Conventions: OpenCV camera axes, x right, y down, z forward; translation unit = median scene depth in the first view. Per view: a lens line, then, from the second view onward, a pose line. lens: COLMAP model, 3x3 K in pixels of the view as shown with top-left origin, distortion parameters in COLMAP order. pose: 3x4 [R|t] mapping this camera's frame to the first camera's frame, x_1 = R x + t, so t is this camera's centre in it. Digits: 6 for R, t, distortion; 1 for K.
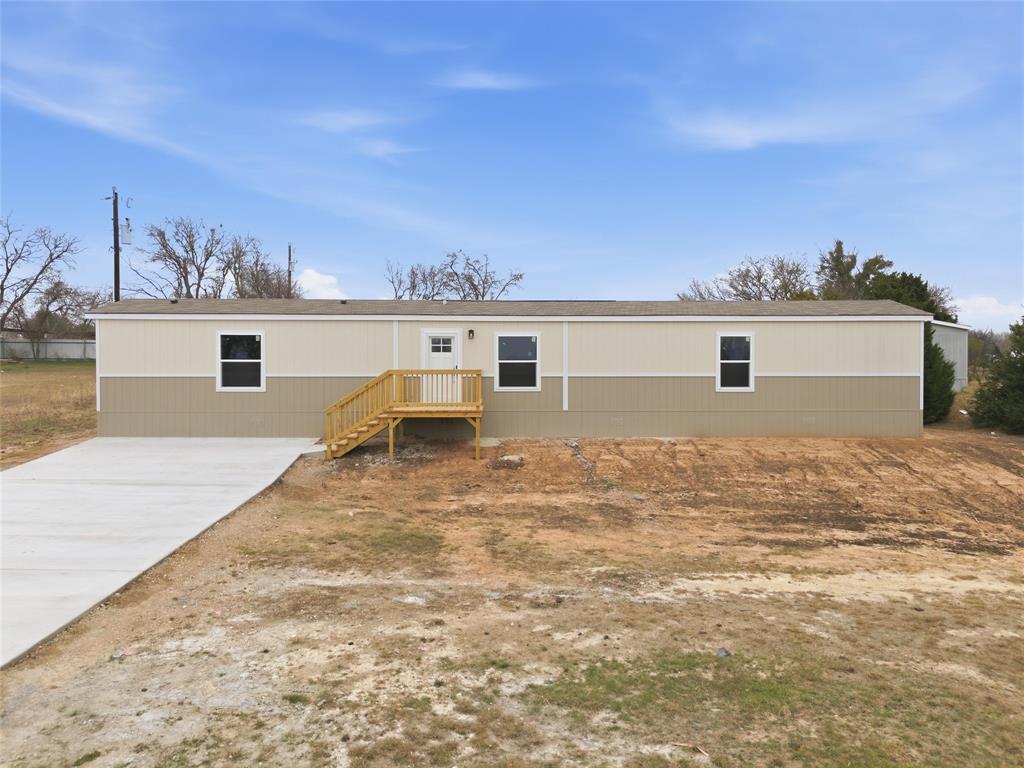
lens RADIAL K [[778.2, 0, 512.0], [0, 778.2, 384.0], [0, 0, 1]] dist [0.015272, -0.005722]
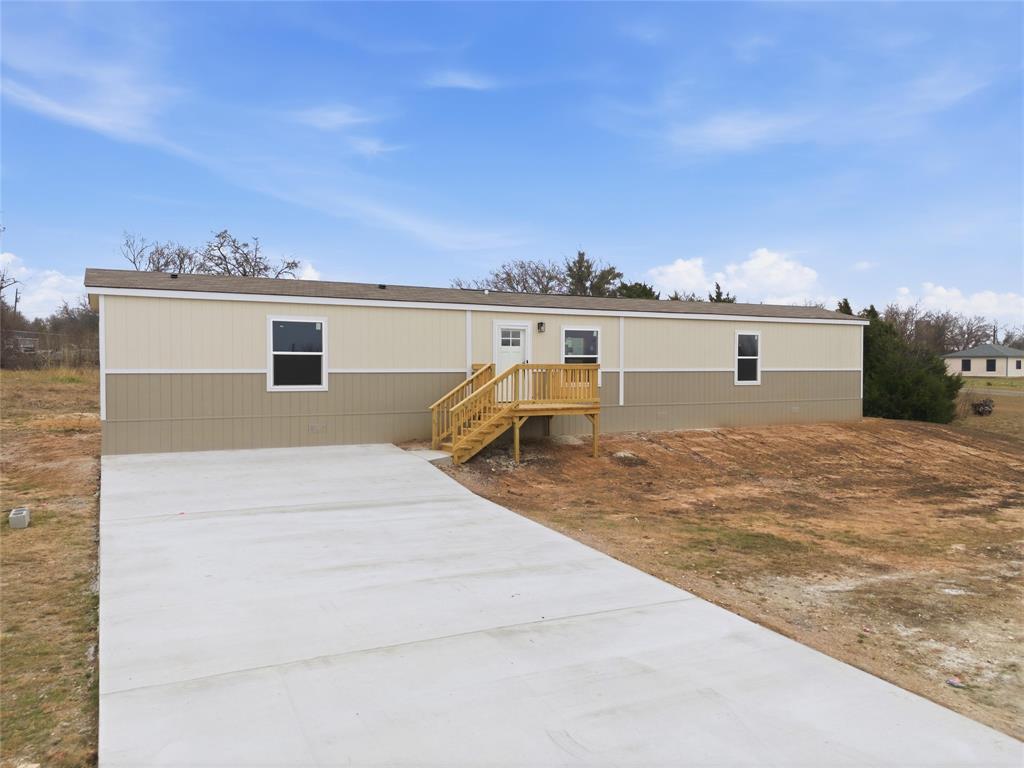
lens RADIAL K [[778.2, 0, 512.0], [0, 778.2, 384.0], [0, 0, 1]] dist [0.015272, -0.005722]
pose [[0.901733, -0.009156, 0.432197, -0.499536], [0.007726, 0.999957, 0.005066, 0.000248], [-0.432225, -0.001229, 0.901765, 0.158216]]
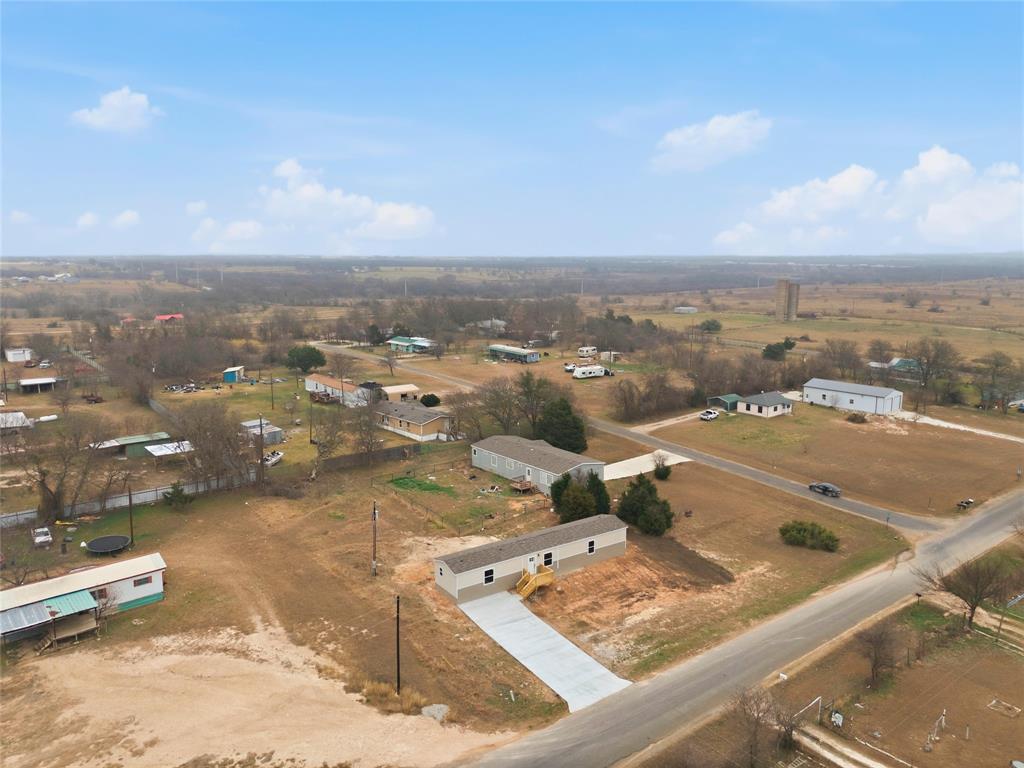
lens RADIAL K [[778.2, 0, 512.0], [0, 778.2, 384.0], [0, 0, 1]] dist [0.015272, -0.005722]
pose [[0.852933, -0.100631, 0.512229, -2.087353], [0.016961, 0.986068, 0.165478, -1.567637], [-0.521744, -0.132454, 0.842757, -2.111455]]
